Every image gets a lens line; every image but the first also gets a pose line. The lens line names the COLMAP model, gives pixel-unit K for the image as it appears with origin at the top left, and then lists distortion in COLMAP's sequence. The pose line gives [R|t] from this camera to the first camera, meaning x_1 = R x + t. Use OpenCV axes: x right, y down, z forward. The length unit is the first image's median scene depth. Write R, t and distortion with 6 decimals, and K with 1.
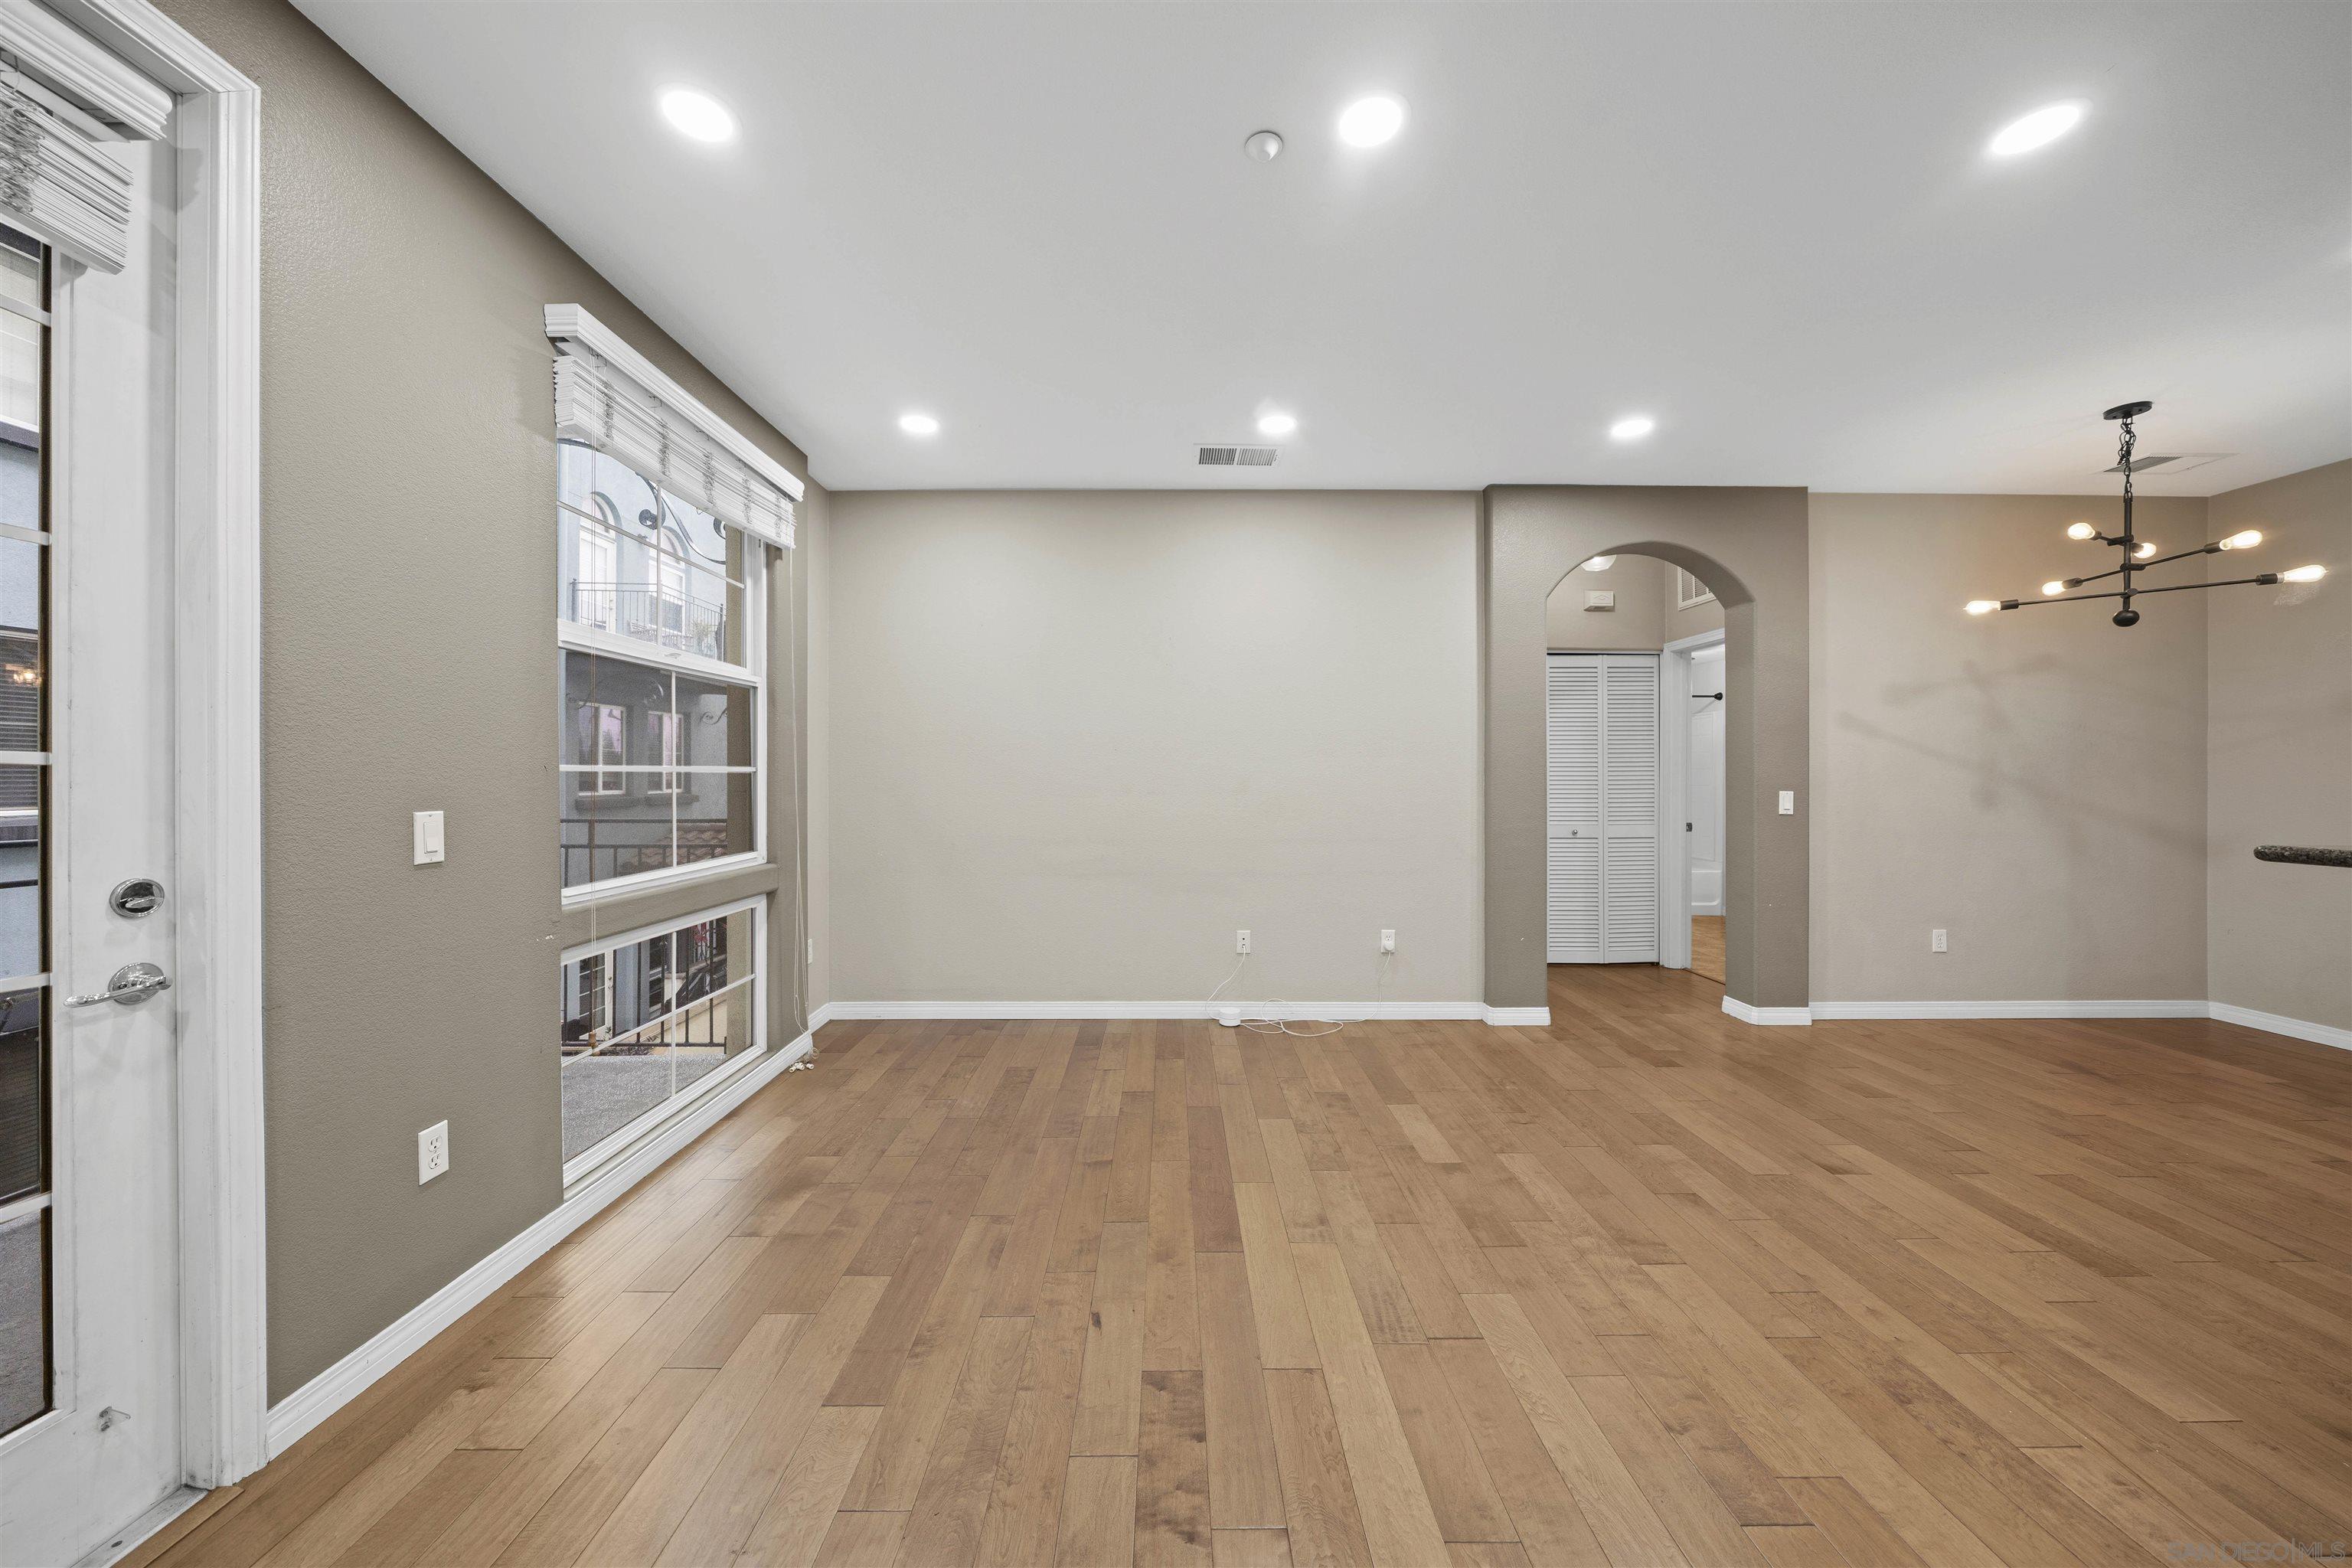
lens RADIAL K [[798.6, 0, 1173.2], [0, 798.6, 774.8], [0, 0, 1]] dist [-0.006653, -0.000085]
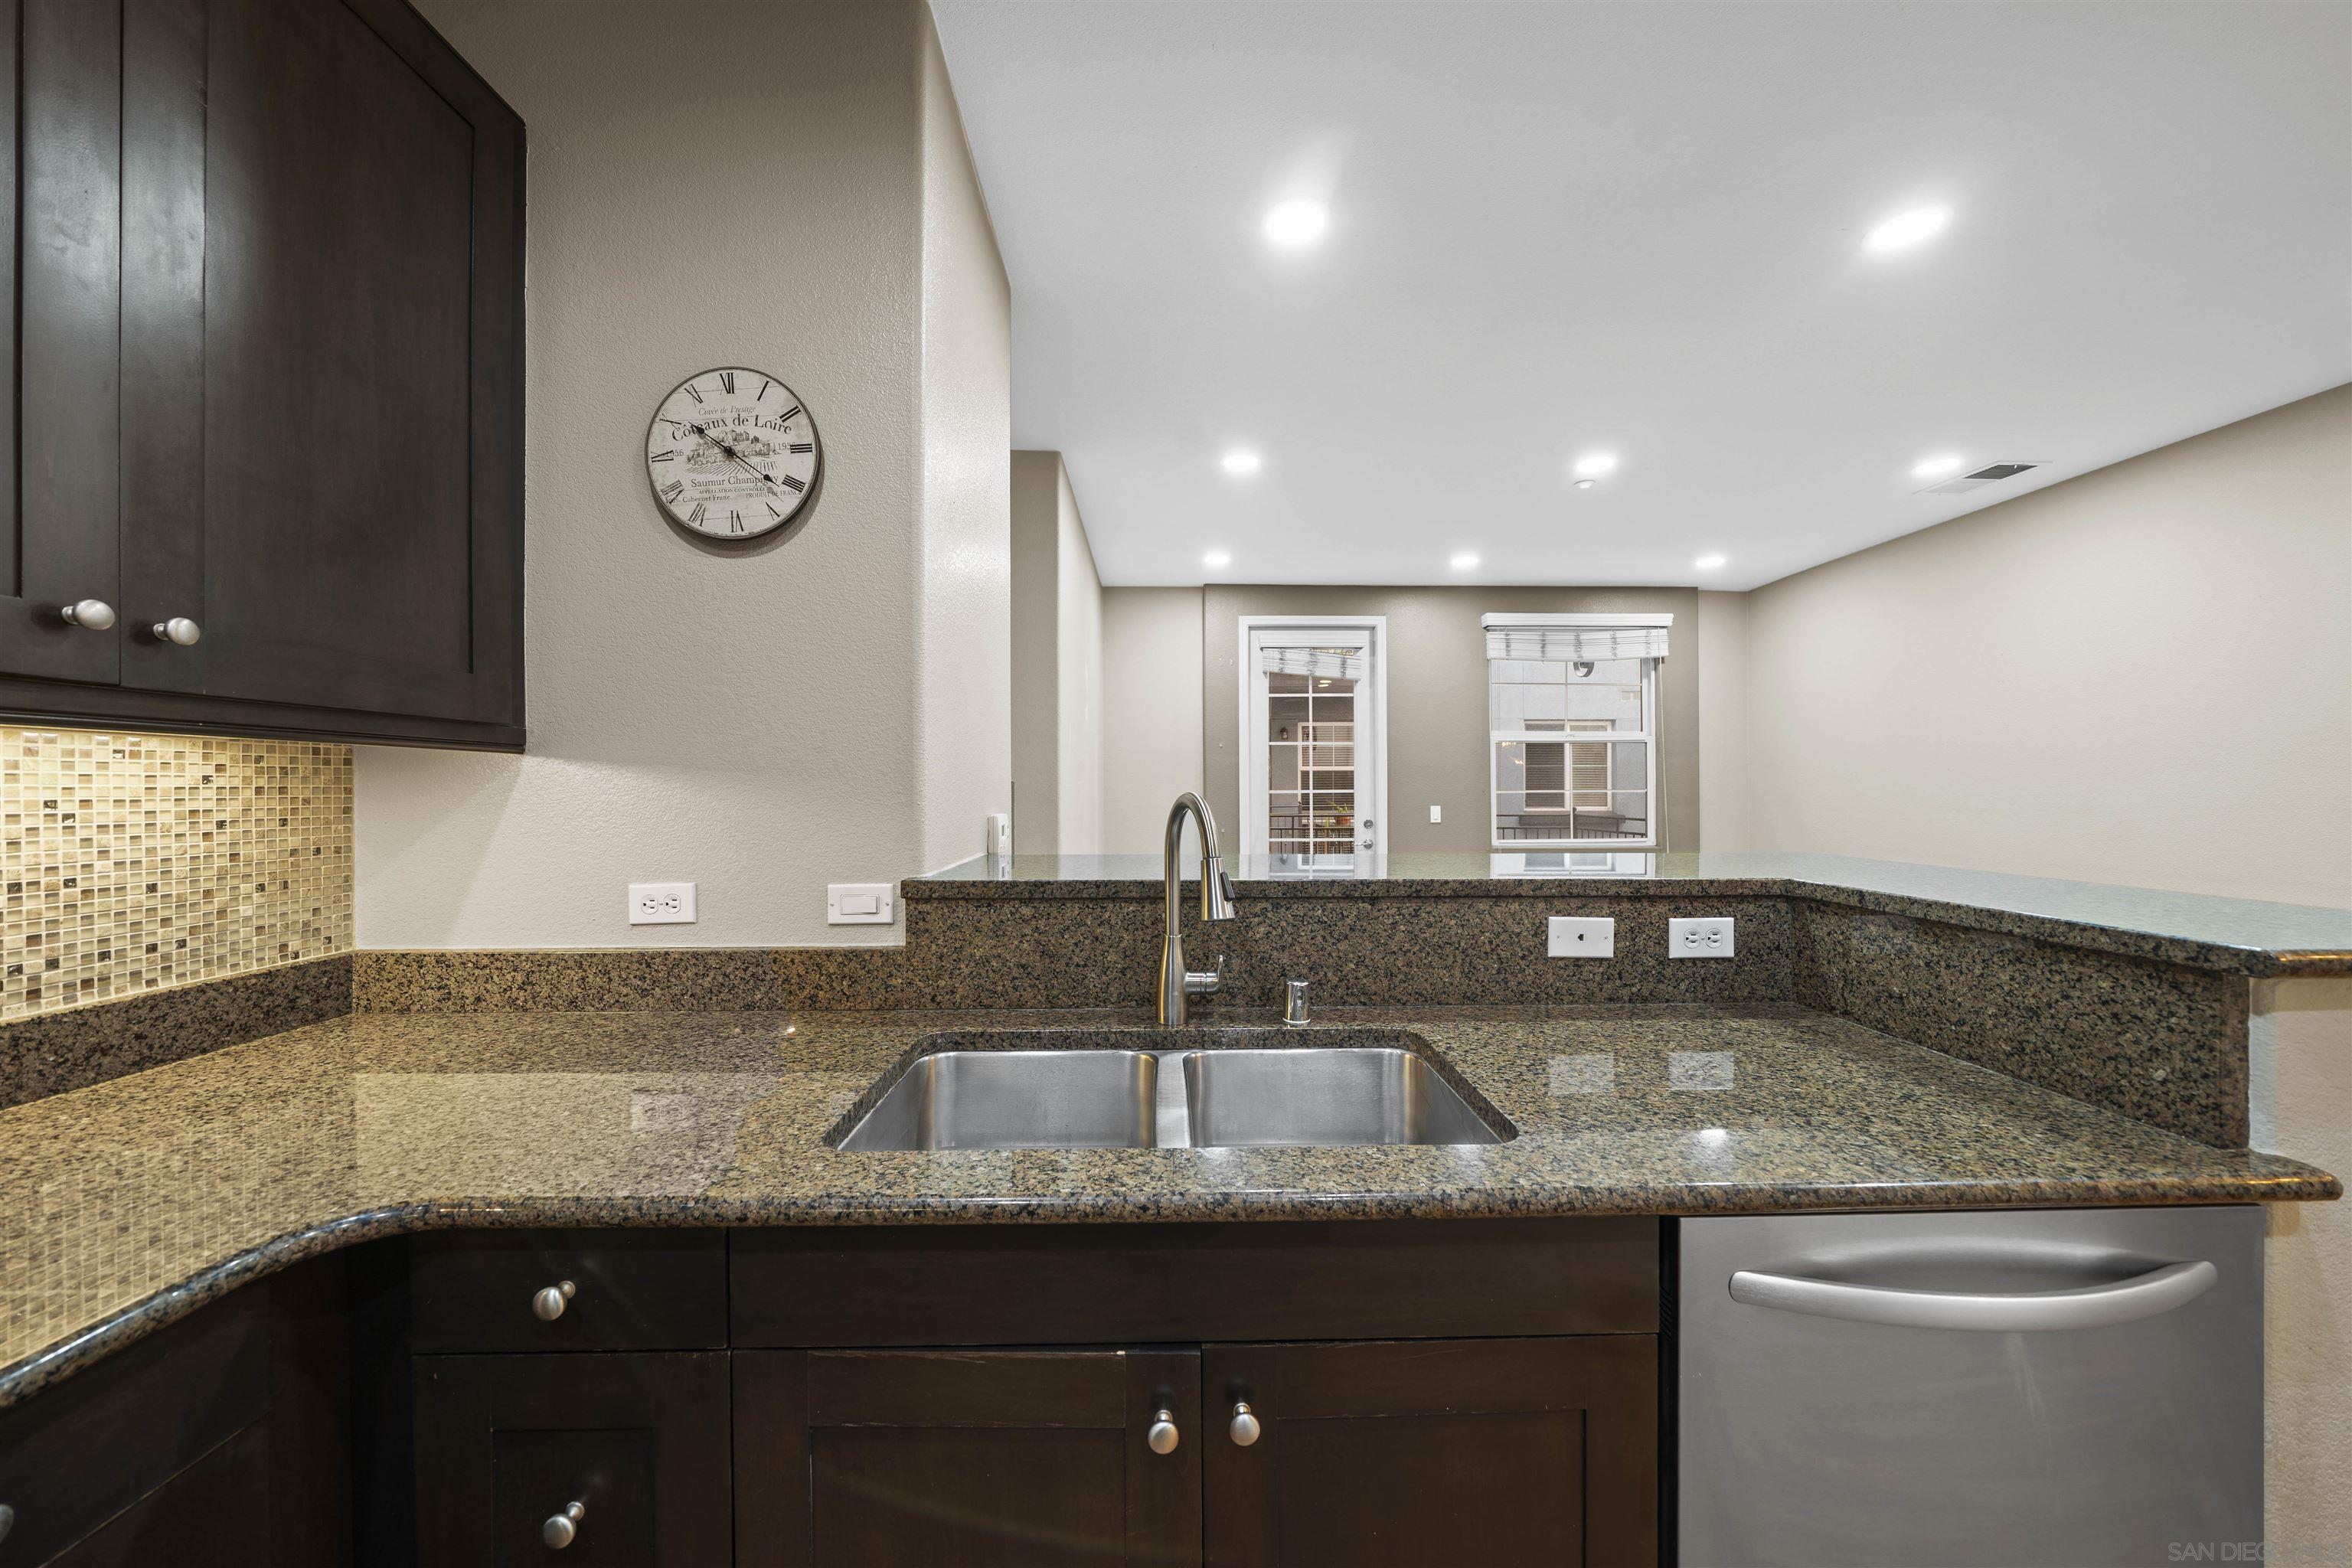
lens RADIAL K [[800.7, 0, 1175.2], [0, 800.7, 789.6], [0, 0, 1]] dist [-0.008812, -0.000149]
pose [[0.010028, -0.003130, -0.999945, 1.229238], [0.003201, 0.999990, -0.003098, -0.006961], [0.999945, -0.003169, 0.010038, -0.031961]]
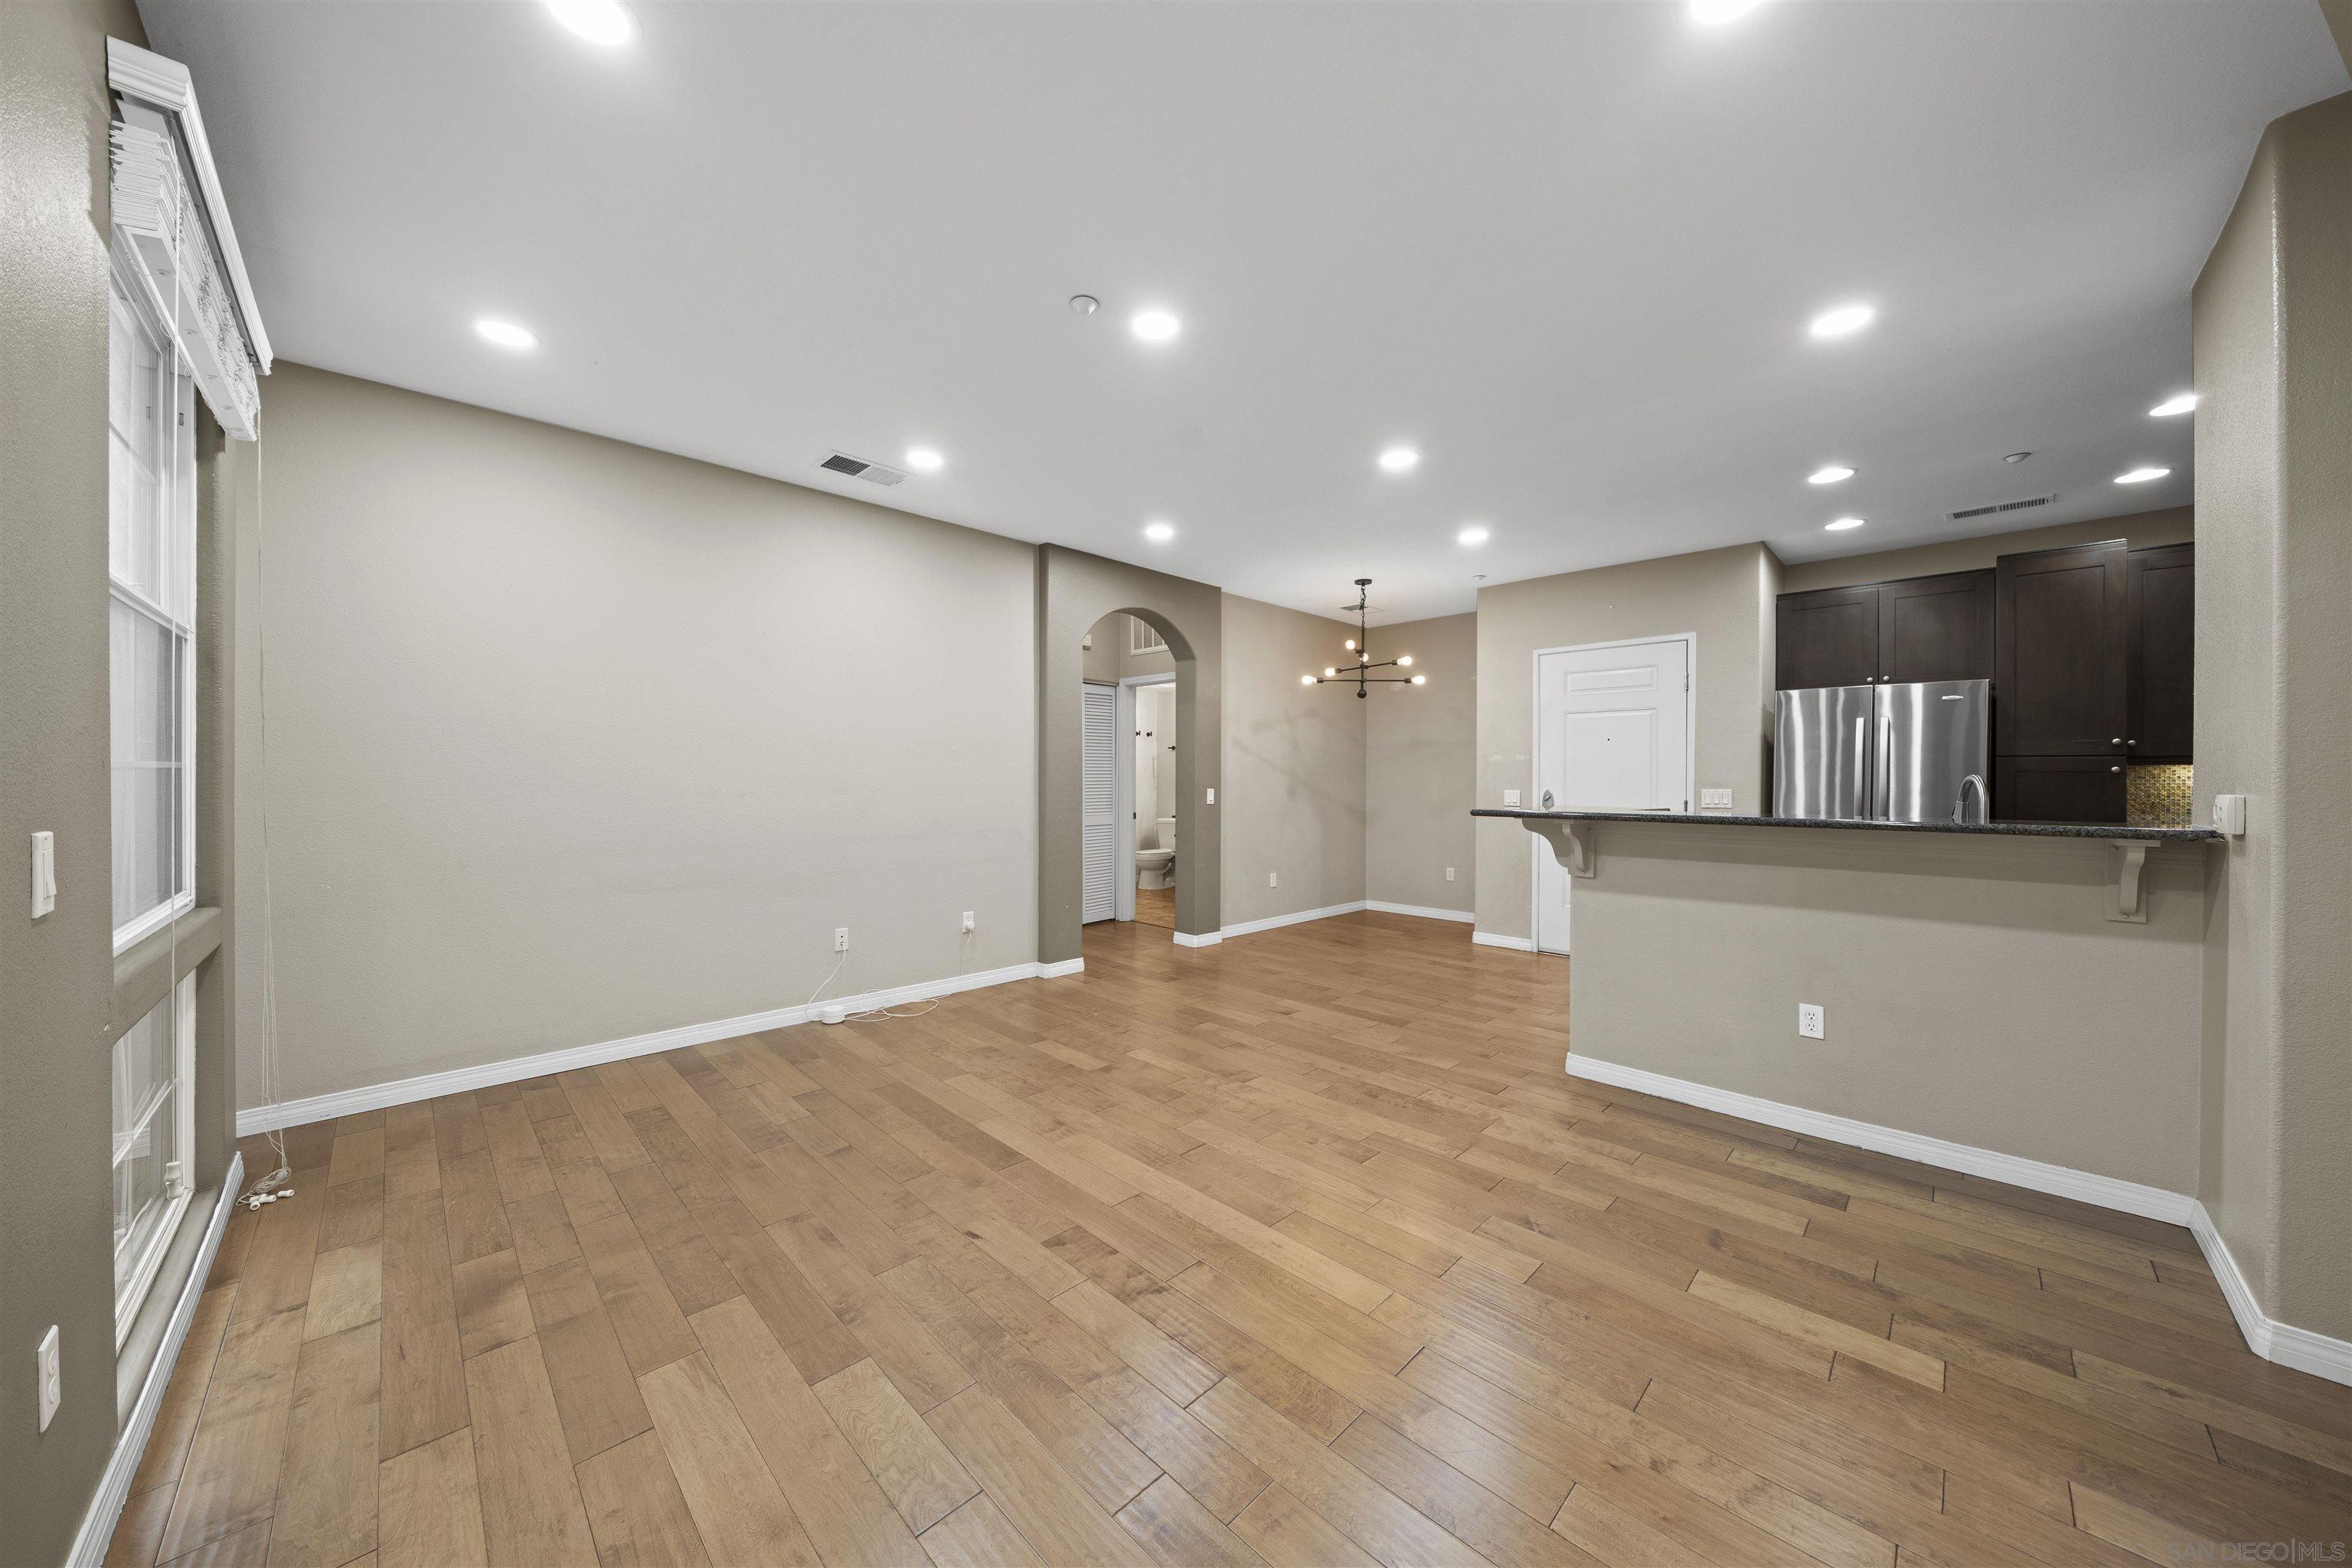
lens RADIAL K [[796.8, 0, 1174.5], [0, 796.8, 779.1], [0, 0, 1]] dist [-0.007526, -0.000080]
pose [[0.716768, 0.001457, 0.697310, -0.407142], [-0.004062, 0.999990, 0.002085, -0.000150], [-0.697300, -0.004327, 0.716766, -0.033425]]
